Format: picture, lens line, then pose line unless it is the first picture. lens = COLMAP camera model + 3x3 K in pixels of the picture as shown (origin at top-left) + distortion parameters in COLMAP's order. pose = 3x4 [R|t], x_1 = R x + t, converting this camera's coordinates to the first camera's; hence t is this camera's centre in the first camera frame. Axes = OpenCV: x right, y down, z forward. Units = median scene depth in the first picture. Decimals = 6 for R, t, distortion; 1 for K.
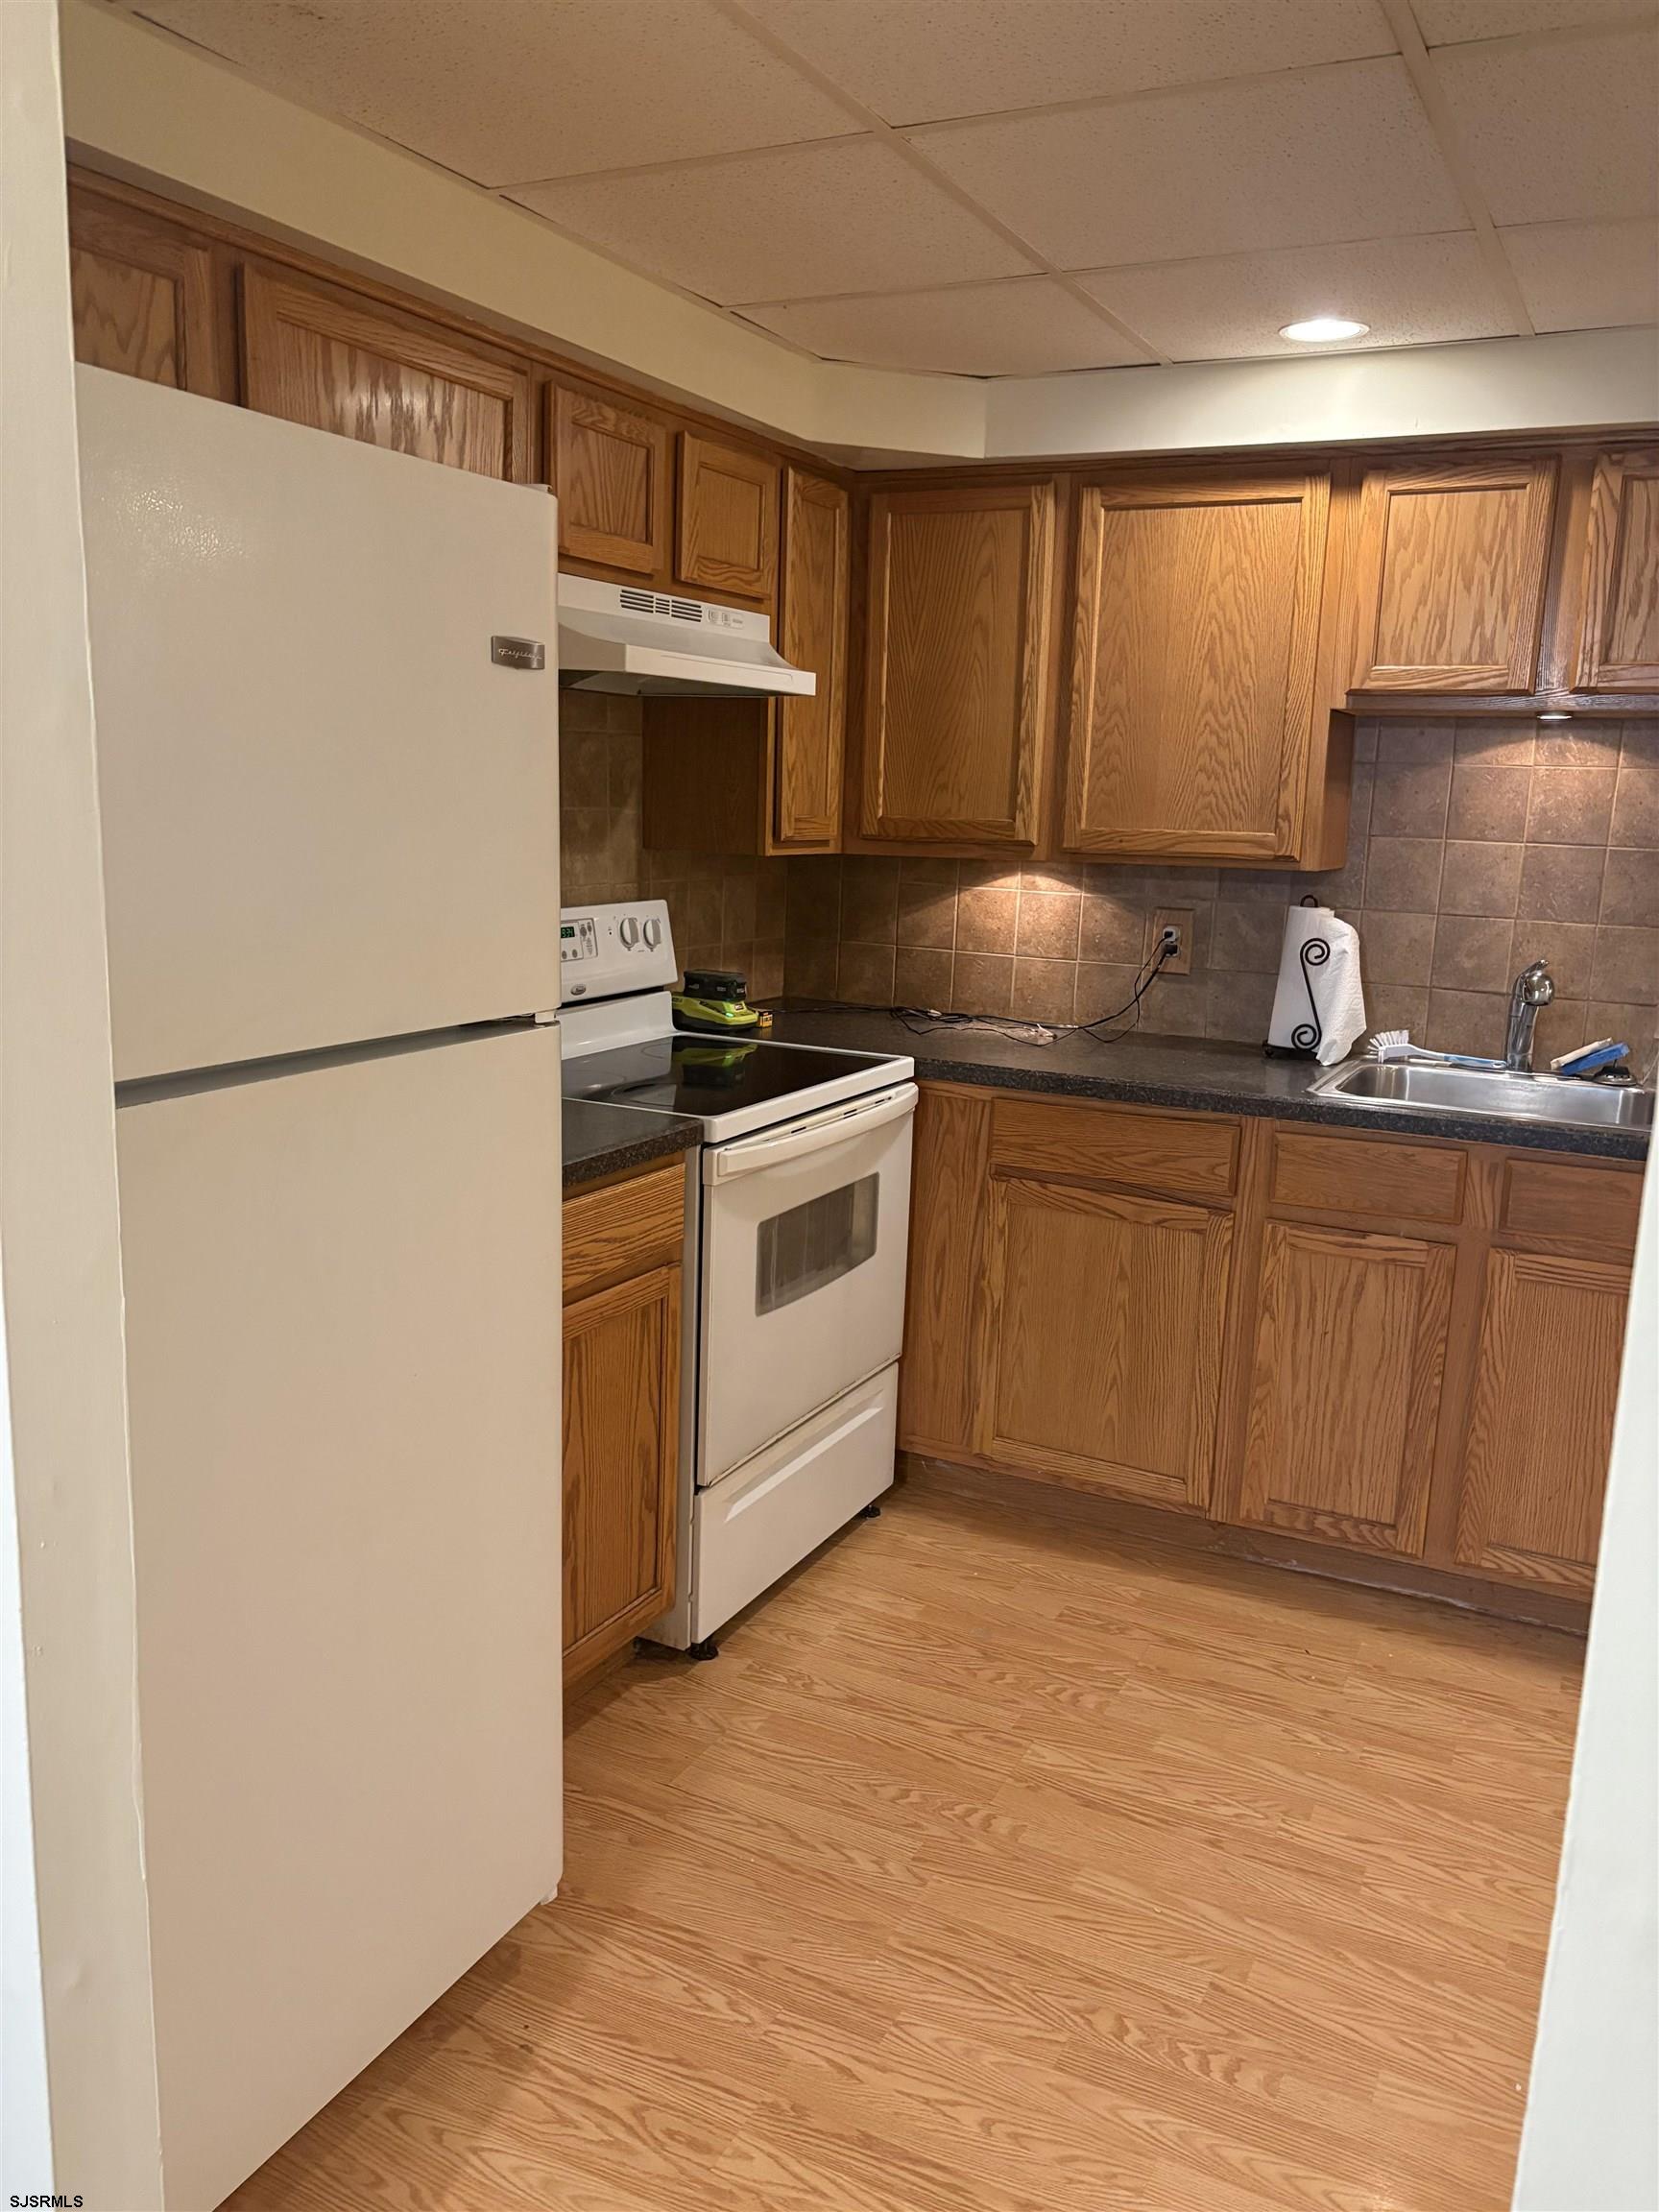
lens RADIAL K [[1682.4, 0, 829.5], [0, 1682.4, 1106.0], [0, 0, 1]] dist [0.046595, -0.054077]
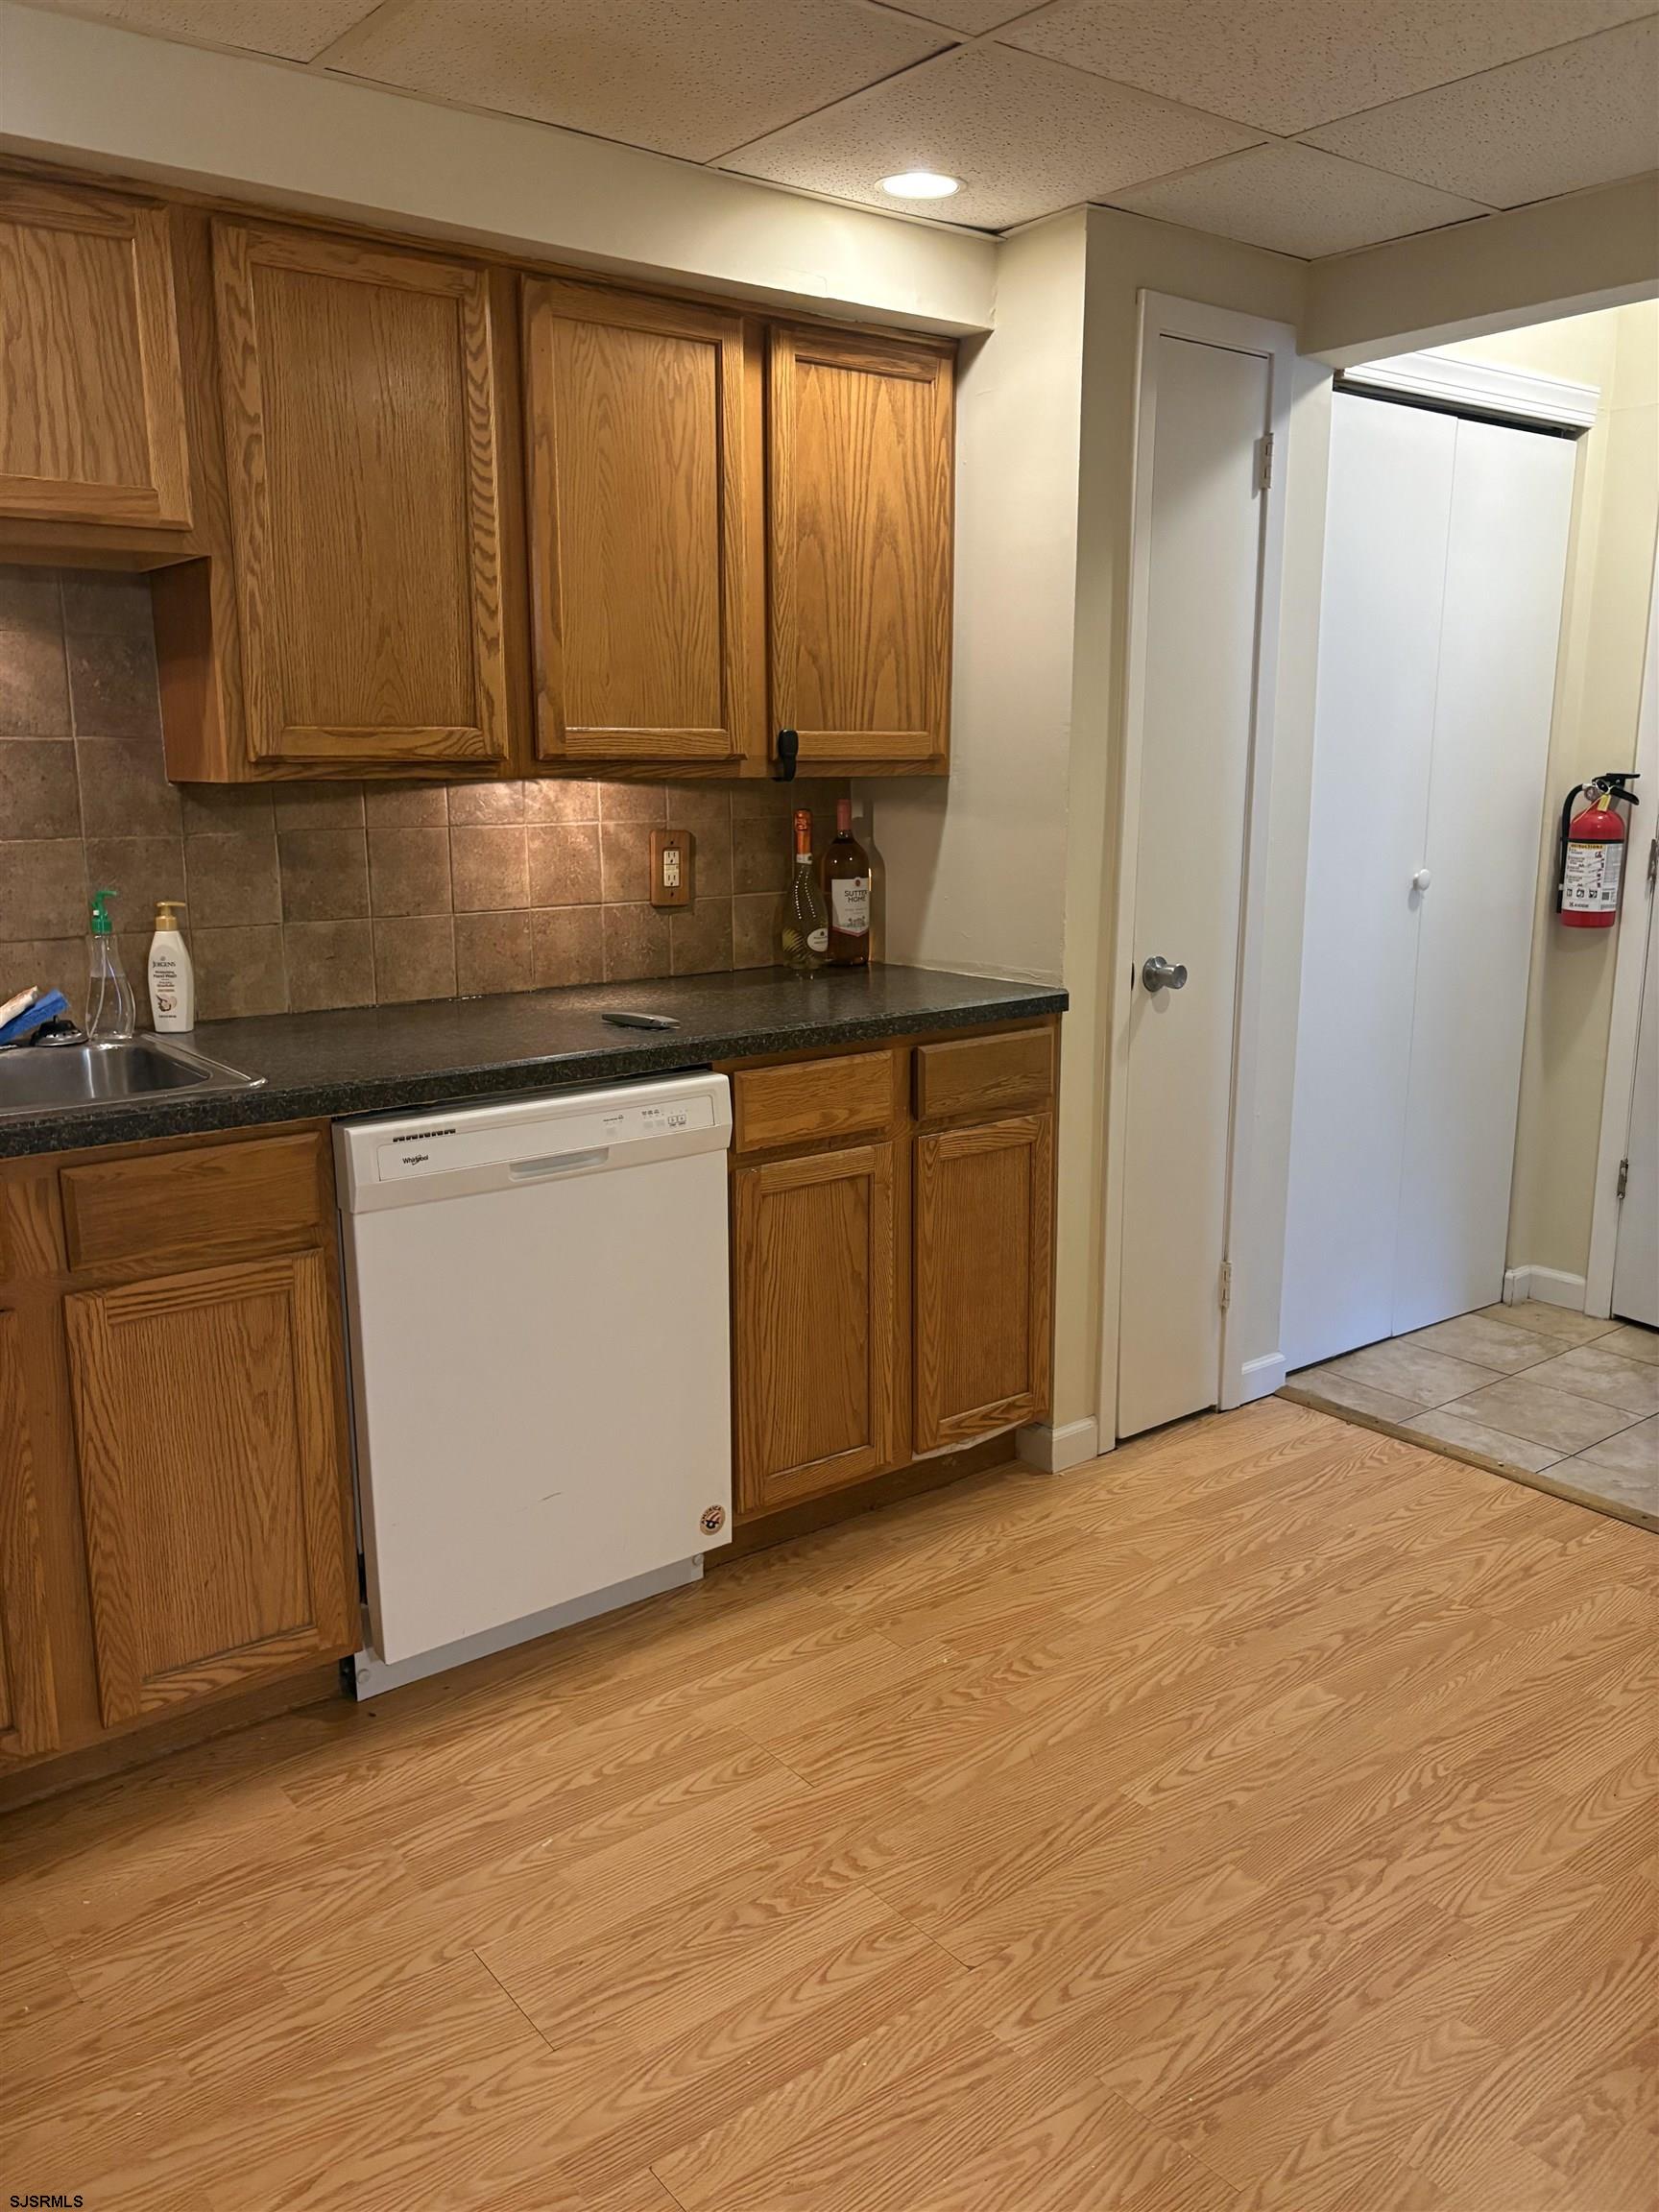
lens RADIAL K [[1664.1, 0, 829.5], [0, 1664.1, 1106.0], [0, 0, 1]] dist [0.041499, -0.056707]
pose [[0.418489, -0.219394, 0.881325, -0.069711], [0.185636, 0.970561, 0.153461, -0.038042], [-0.889048, 0.099384, 0.446896, 0.353693]]
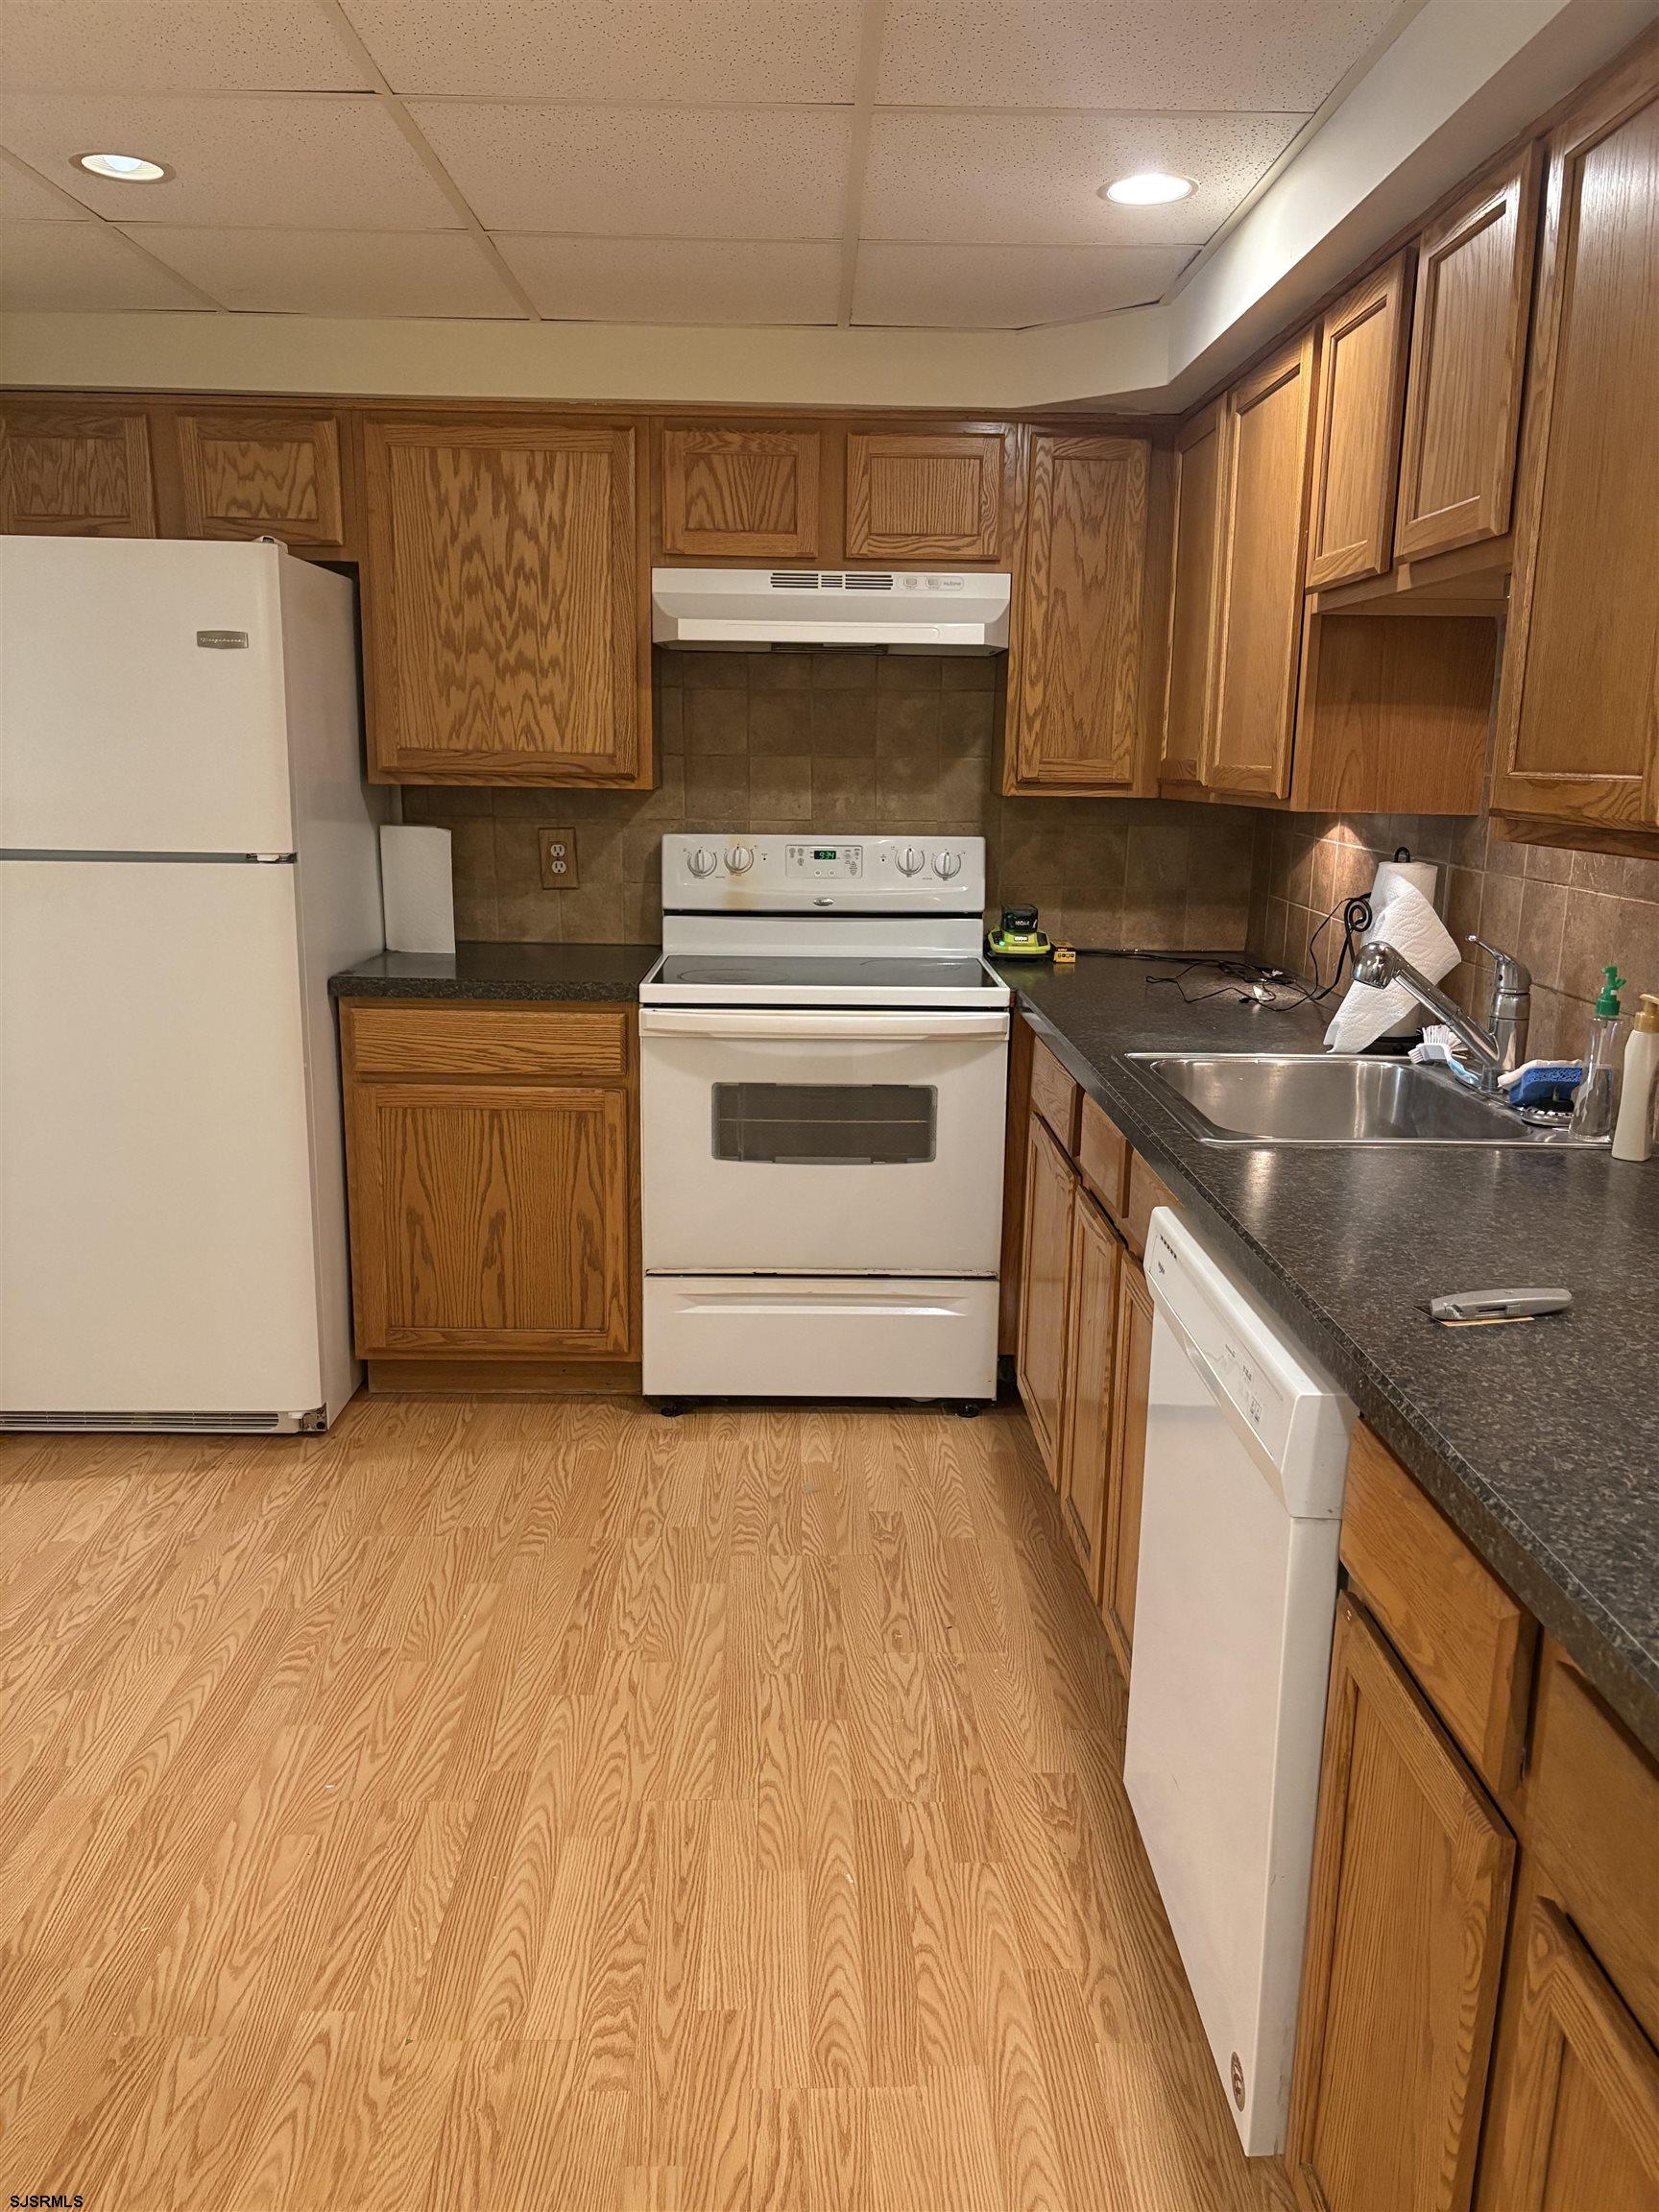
lens RADIAL K [[1664.1, 0, 829.5], [0, 1664.1, 1106.0], [0, 0, 1]] dist [0.041499, -0.056707]
pose [[0.473673, 0.162997, -0.865486, 0.921076], [-0.166812, 0.981540, 0.093559, -0.035732], [0.864759, 0.100057, 0.492119, 0.413833]]
